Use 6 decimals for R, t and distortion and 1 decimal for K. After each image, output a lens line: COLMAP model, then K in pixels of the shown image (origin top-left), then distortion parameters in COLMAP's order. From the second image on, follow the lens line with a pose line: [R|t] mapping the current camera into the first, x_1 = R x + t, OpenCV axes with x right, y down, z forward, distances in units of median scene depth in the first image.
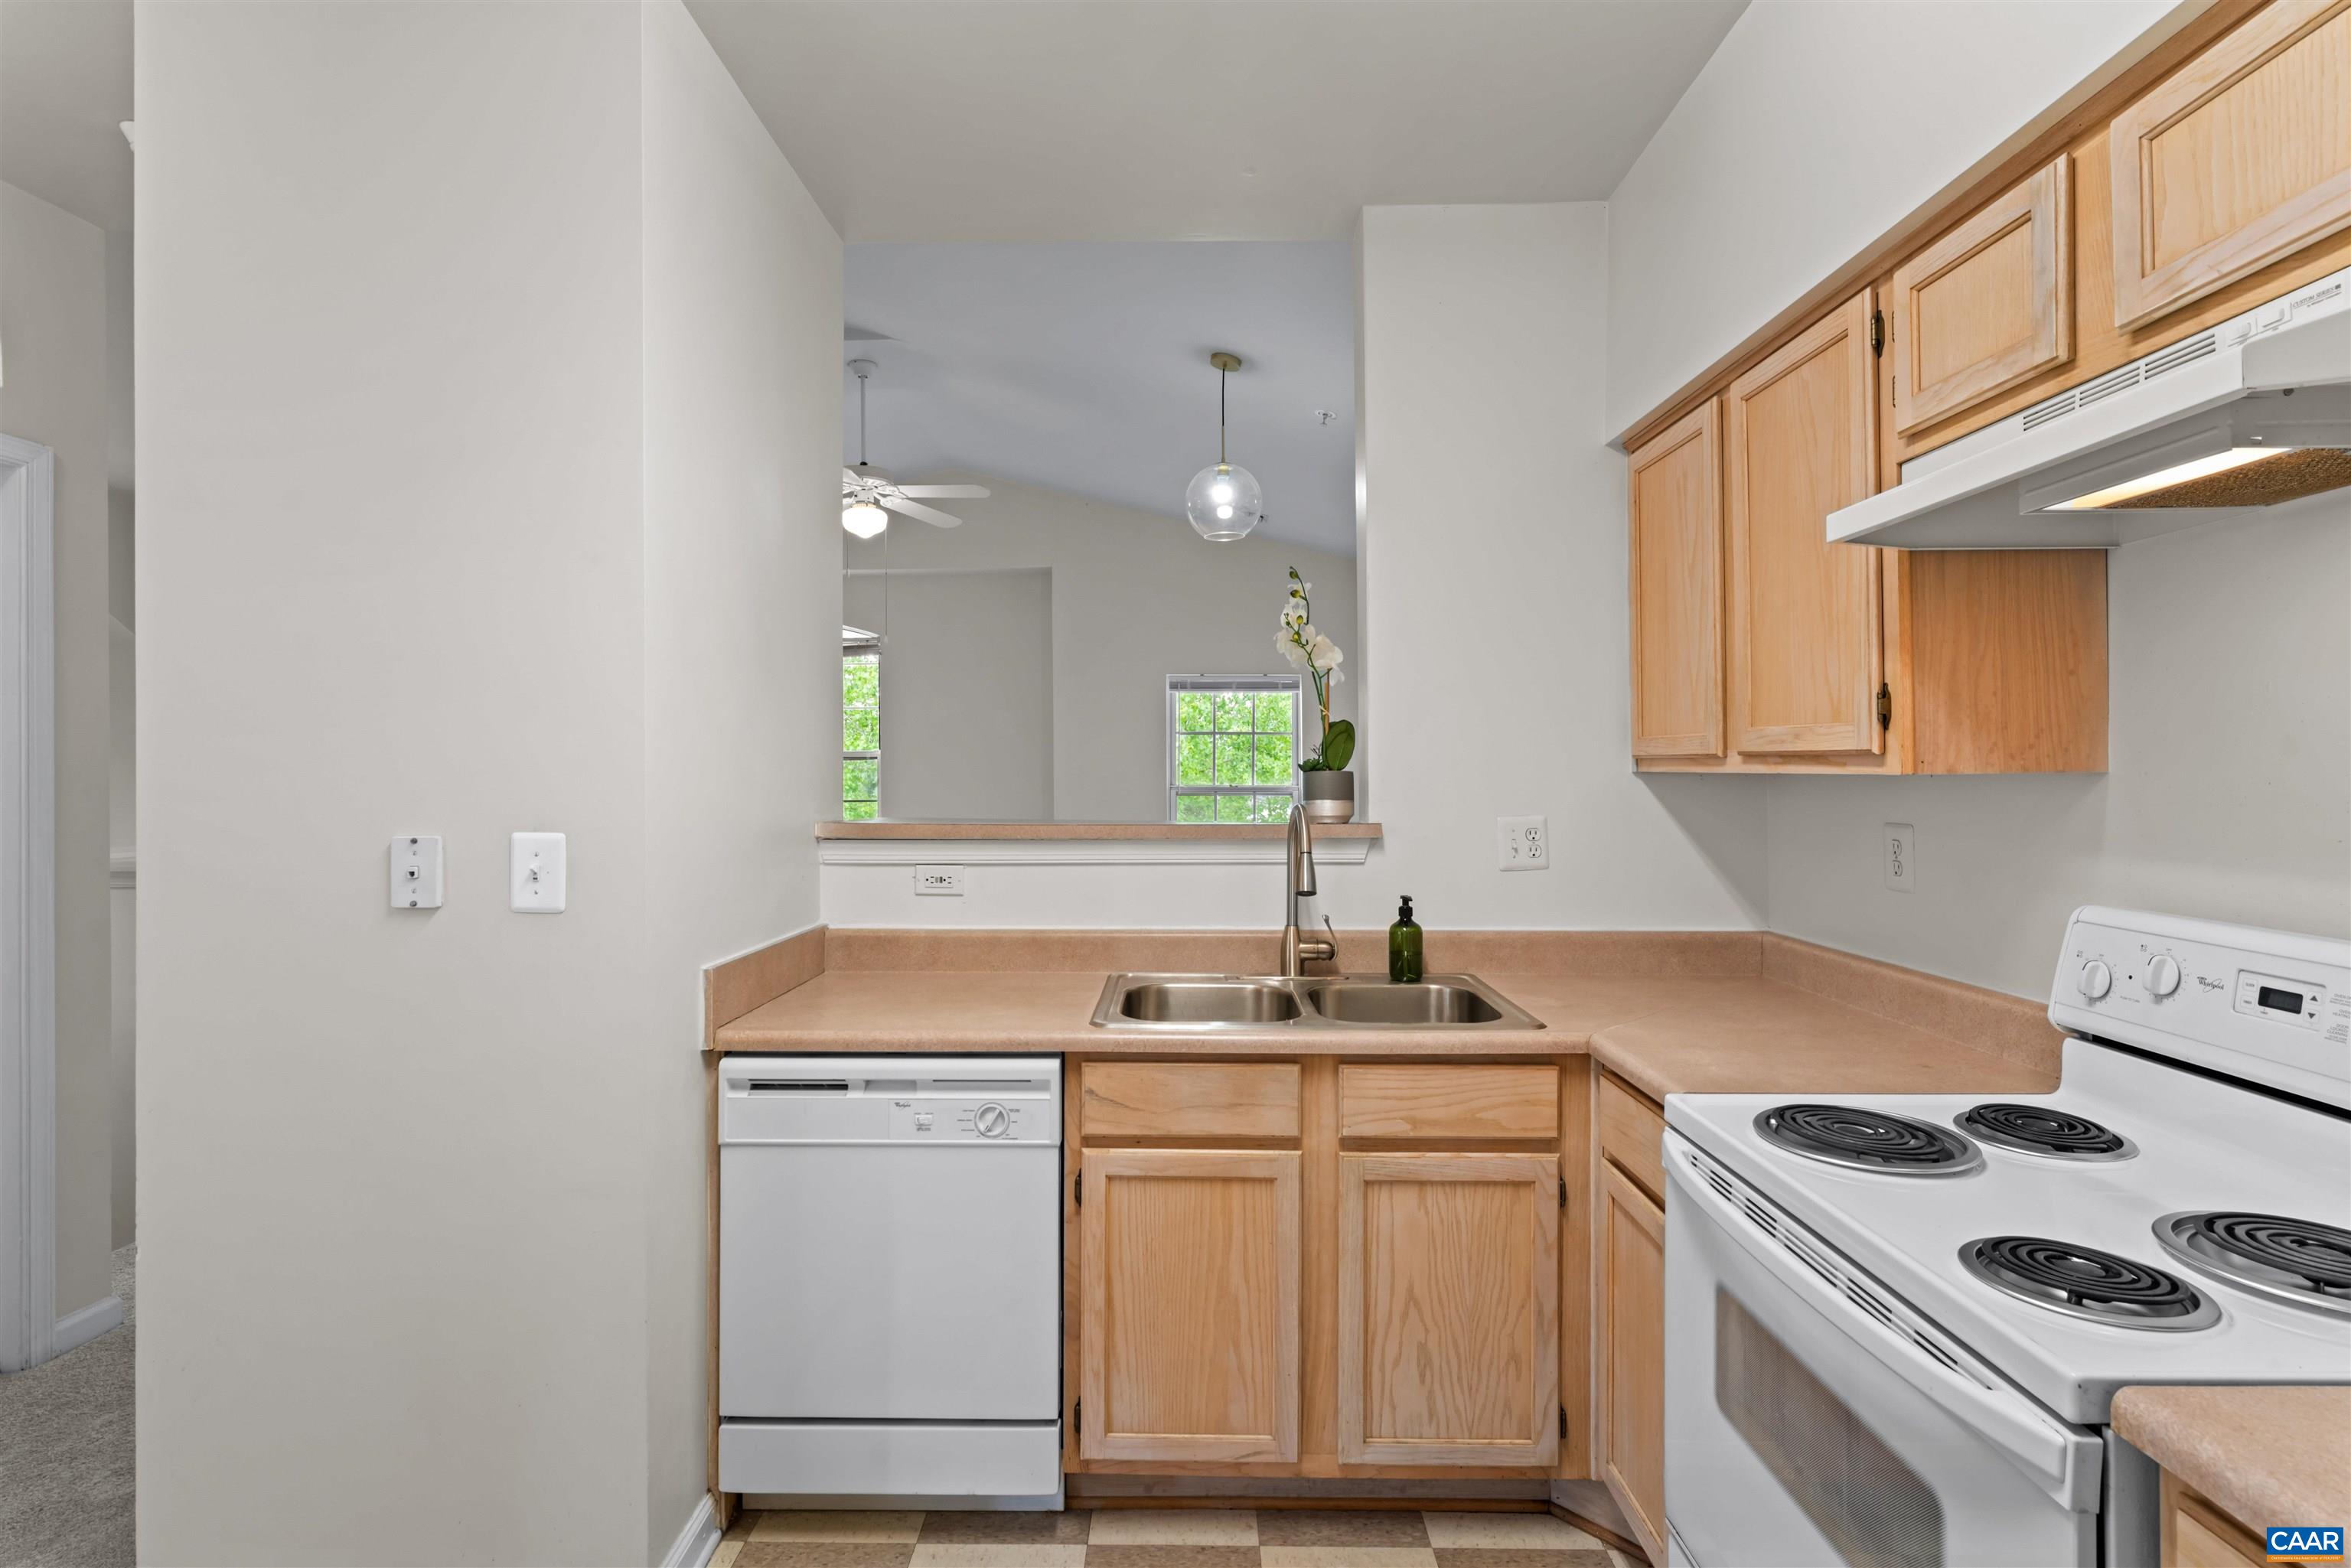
lens RADIAL K [[1151.7, 0, 1191.8], [0, 1151.7, 761.8], [0, 0, 1]] dist [0.000039, 0.000706]
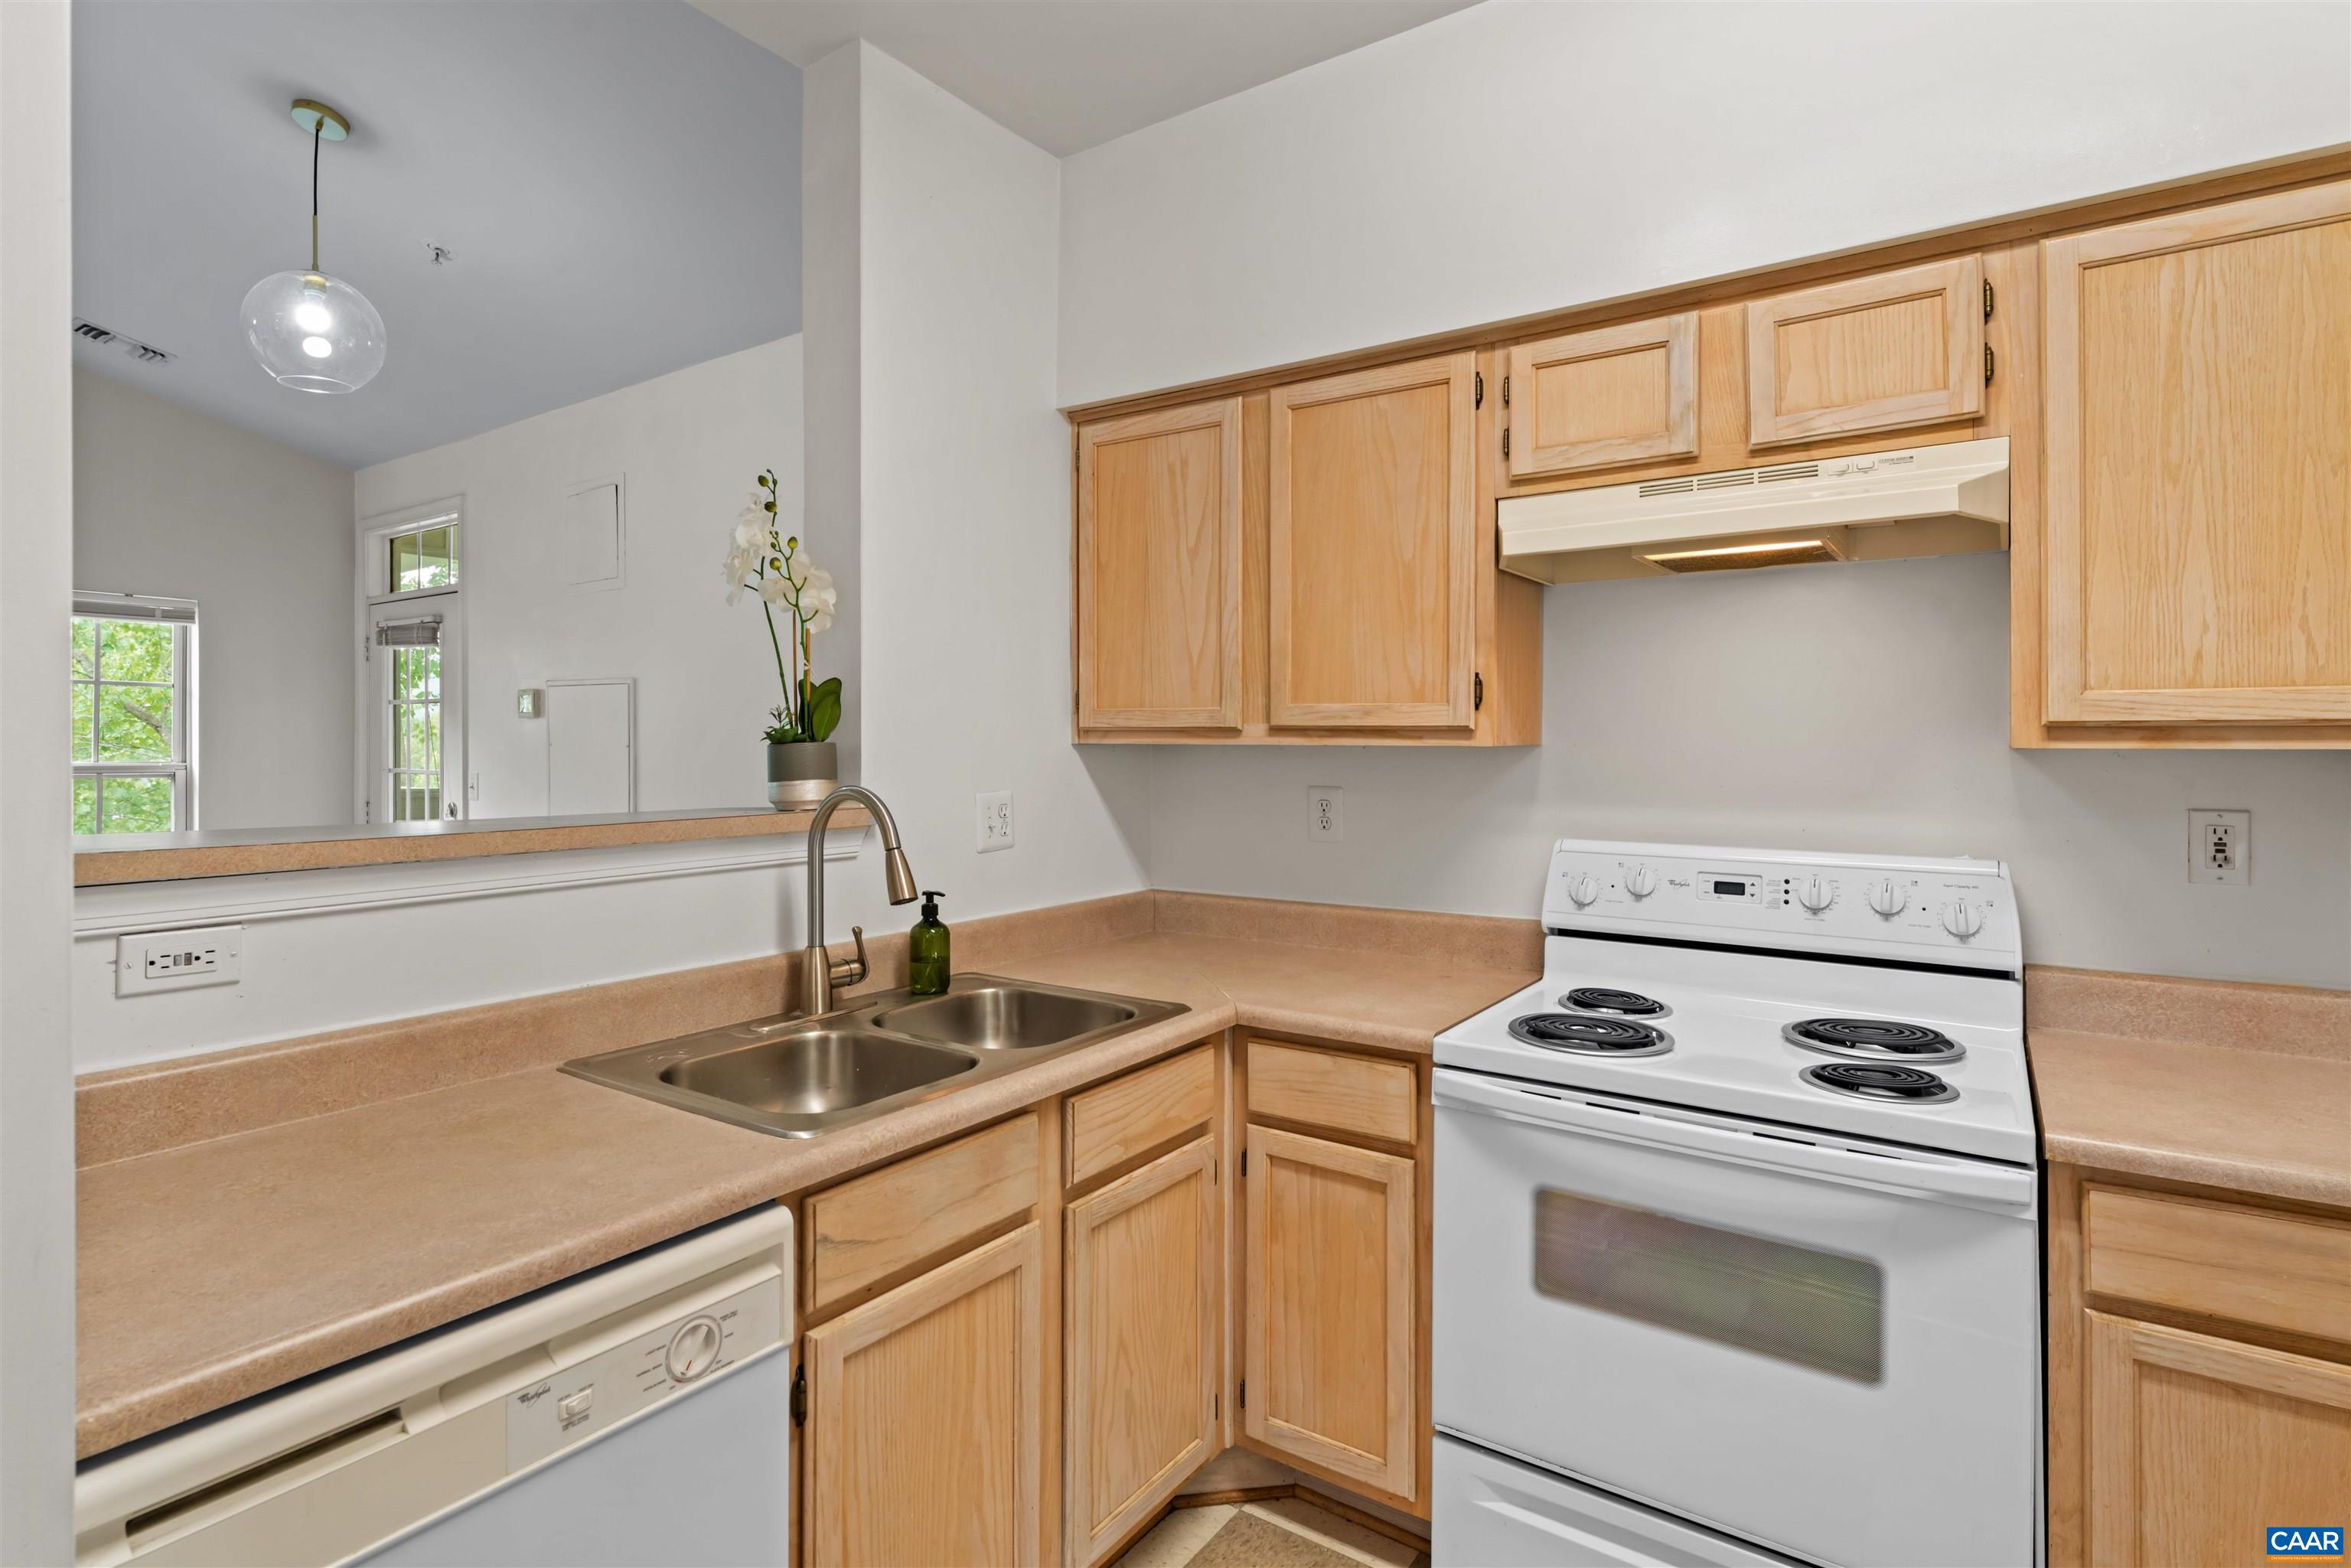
lens RADIAL K [[1151.7, 0, 1163.6], [0, 1151.7, 739.3], [0, 0, 1]] dist [0.000039, 0.000706]
pose [[0.563467, 0.003582, 0.826131, -0.515521], [-0.008396, 0.999964, 0.001390, 0.003939], [-0.826096, -0.007720, 0.563476, 0.483142]]
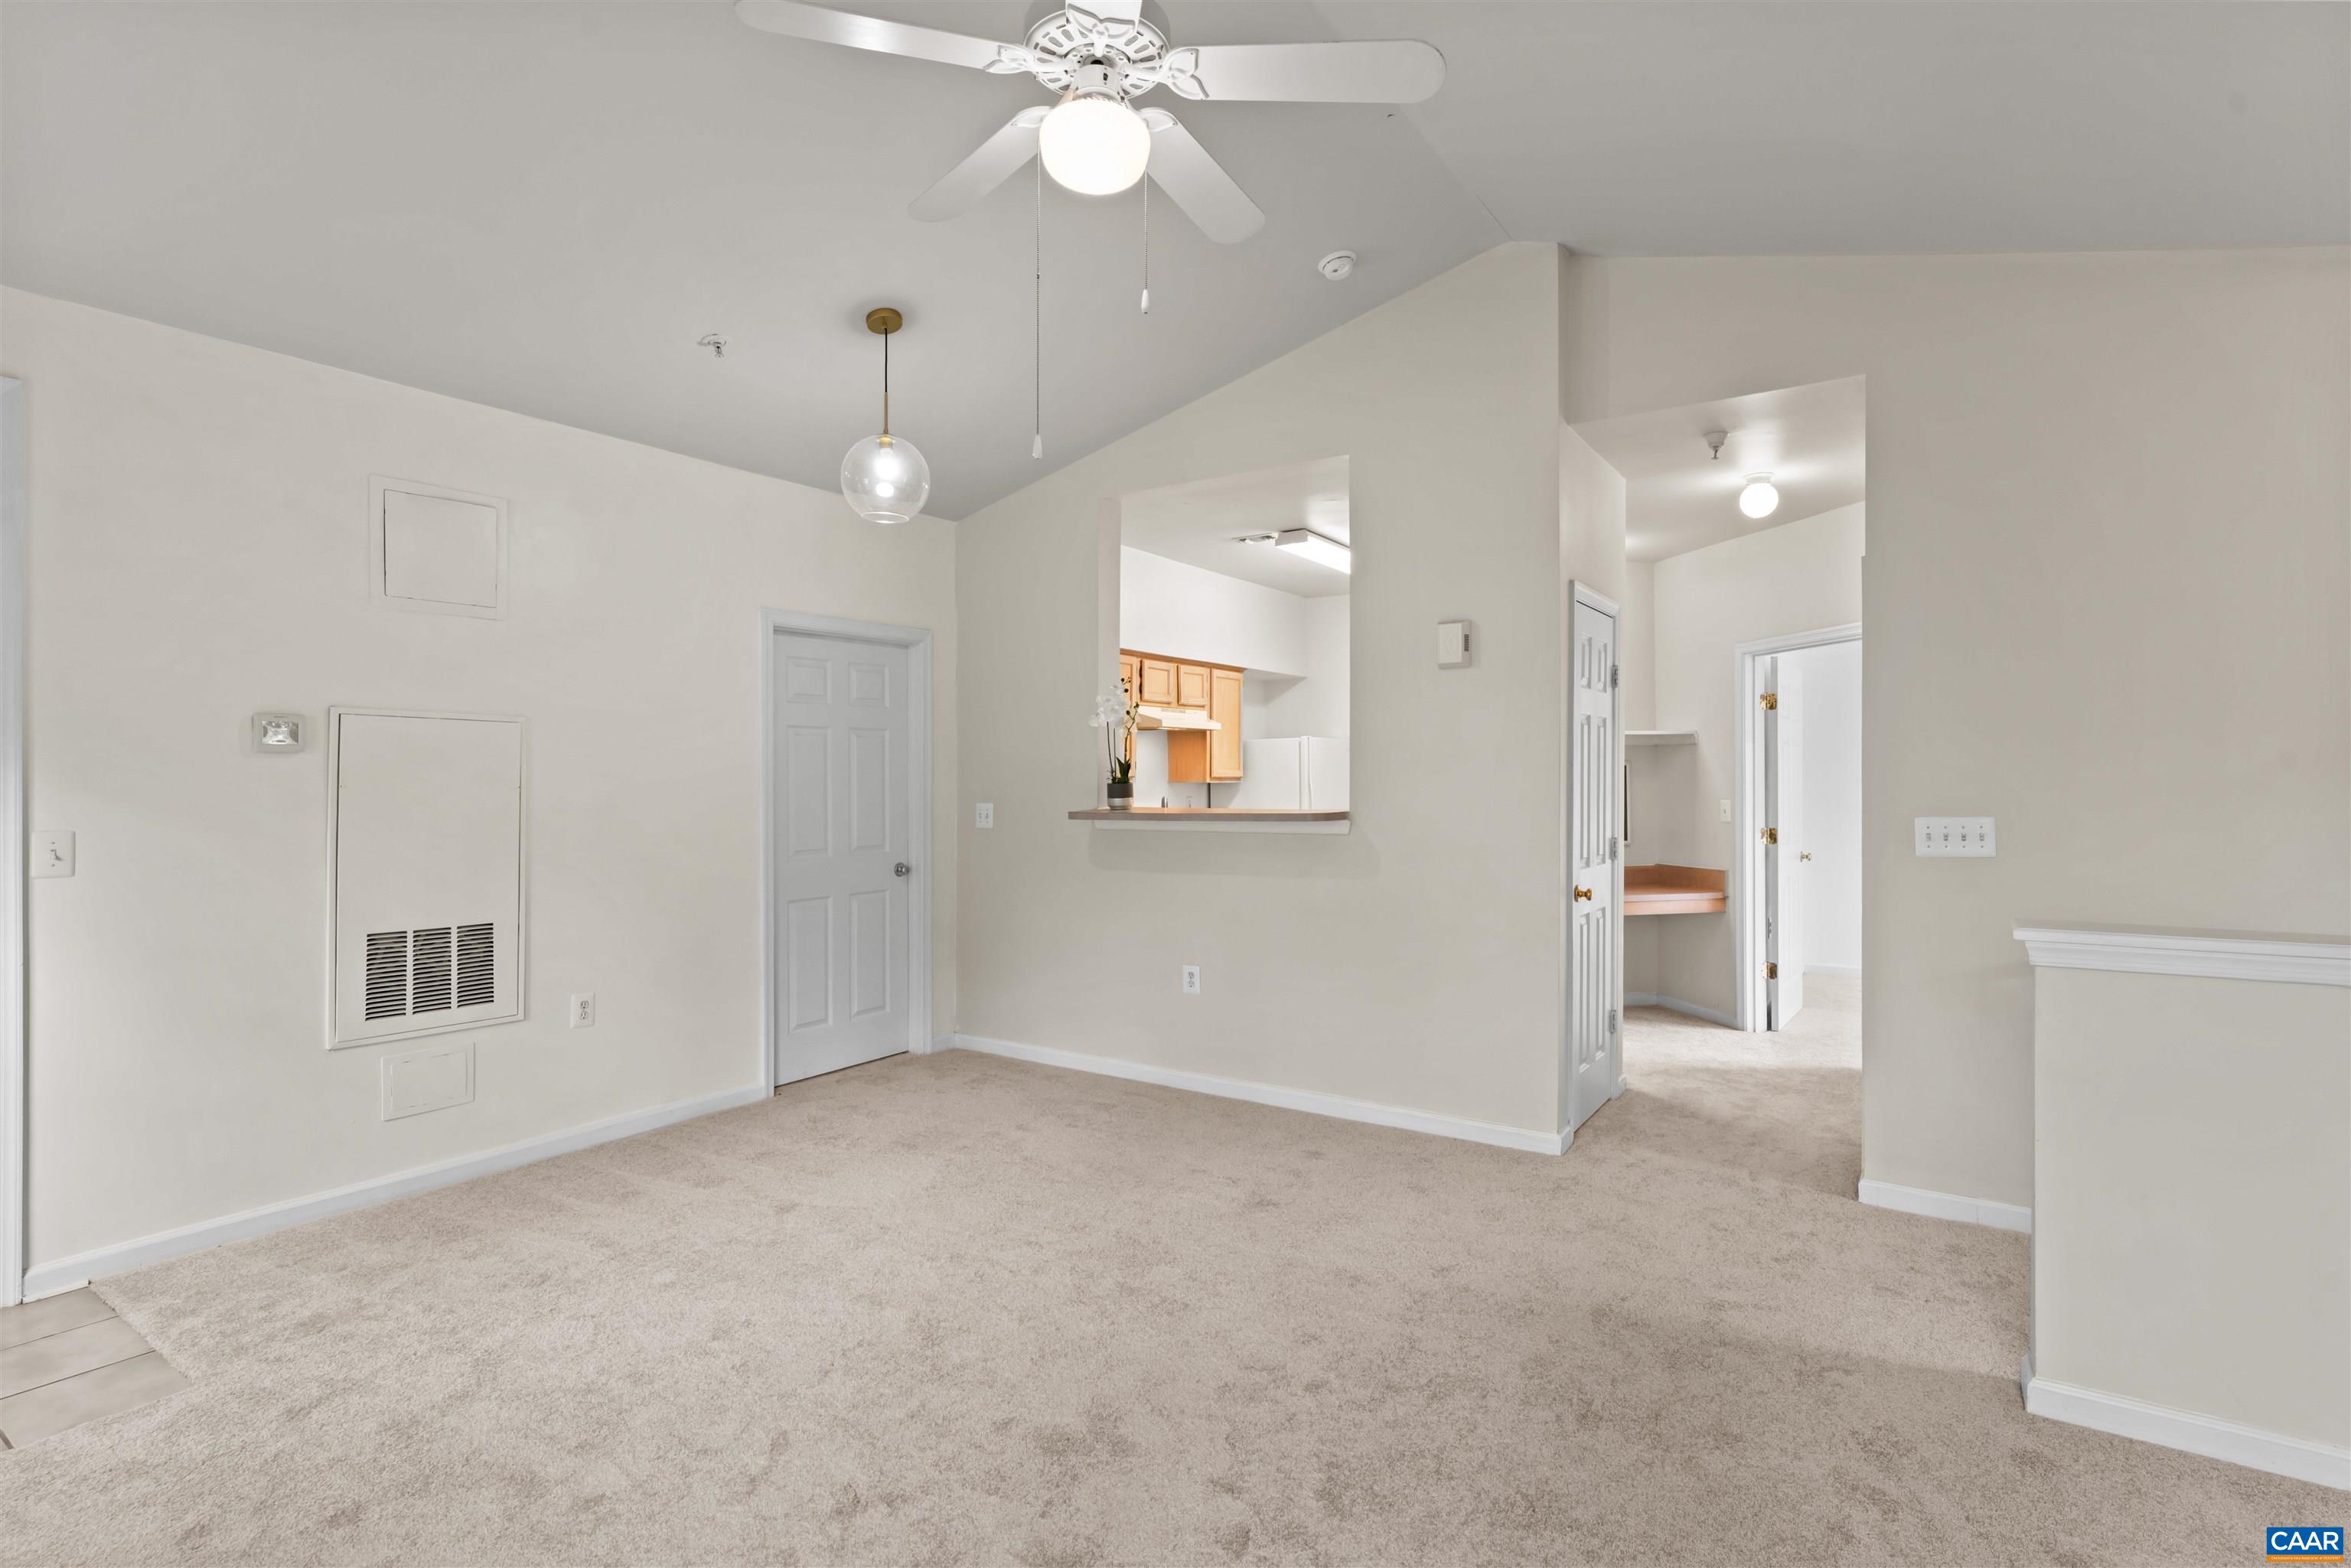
lens RADIAL K [[1151.7, 0, 1190.2], [0, 1151.7, 763.3], [0, 0, 1]] dist [0.000039, 0.000706]
pose [[-0.838802, 0.013189, 0.544277, -1.432407], [-0.000095, 0.999703, -0.024371, 0.038878], [-0.544437, -0.020494, -0.838552, 3.518986]]
